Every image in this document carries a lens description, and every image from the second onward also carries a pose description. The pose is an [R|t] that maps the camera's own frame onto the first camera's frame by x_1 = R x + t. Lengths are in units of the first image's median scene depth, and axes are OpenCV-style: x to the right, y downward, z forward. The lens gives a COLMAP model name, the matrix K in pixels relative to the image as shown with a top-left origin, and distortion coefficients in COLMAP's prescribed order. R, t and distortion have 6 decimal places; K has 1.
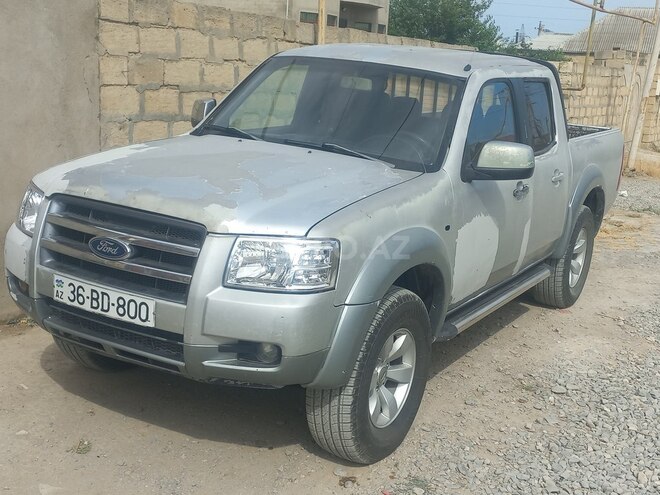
lens RADIAL K [[832.2, 0, 291.2], [0, 832.2, 275.2], [0, 0, 1]] dist [0.081422, -0.051540]
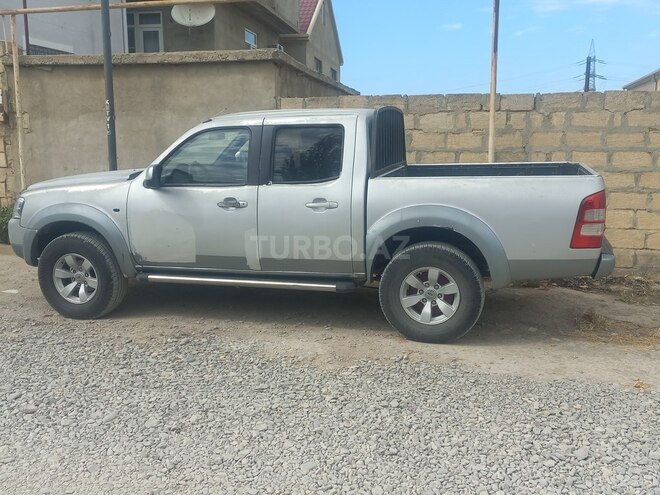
lens RADIAL K [[655.8, 0, 330.0], [0, 655.8, 247.5], [0, 0, 1]] dist [0.097949, -0.134730]
pose [[0.291337, 0.096044, -0.951787, 1.750539], [-0.216272, 0.975800, 0.032268, -0.128414], [0.931853, 0.196444, 0.305058, 1.048254]]
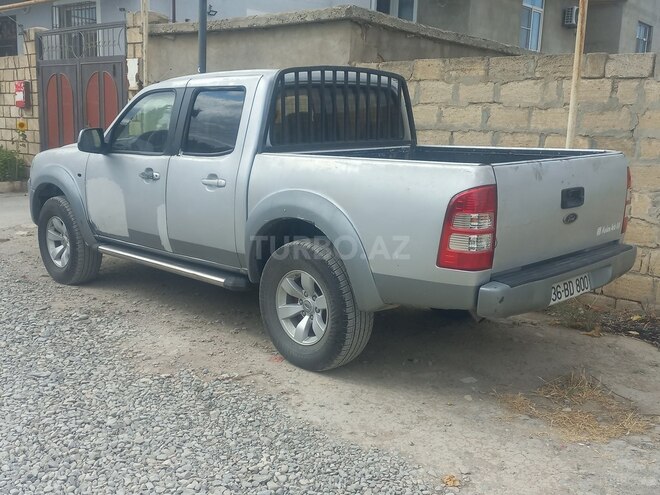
lens RADIAL K [[735.4, 0, 330.0], [0, 735.4, 247.5], [0, 0, 1]] dist [0.087336, -0.051548]
pose [[-0.207181, 0.102344, -0.972935, 1.661372], [-0.282279, 0.945960, 0.159616, -0.319773], [0.936694, 0.307708, -0.167095, 1.862803]]
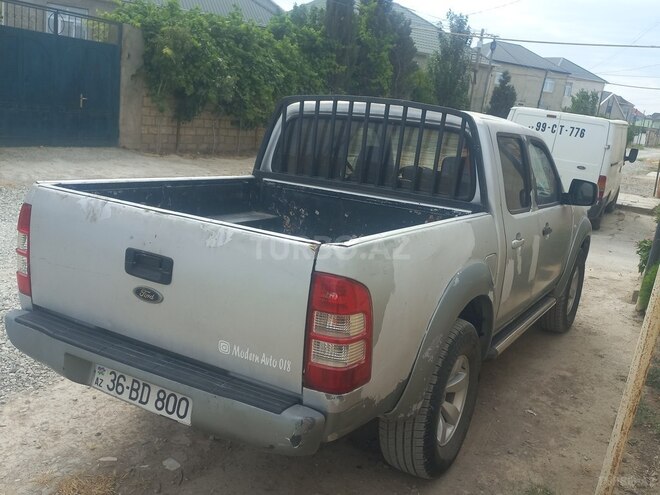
lens RADIAL K [[655.8, 0, 330.0], [0, 655.8, 247.5], [0, 0, 1]] dist [0.097949, -0.134730]
pose [[-0.984572, -0.160469, -0.069768, 0.427574], [-0.174700, 0.878929, 0.443806, -0.655358], [-0.009896, 0.449148, -0.893403, 2.564727]]
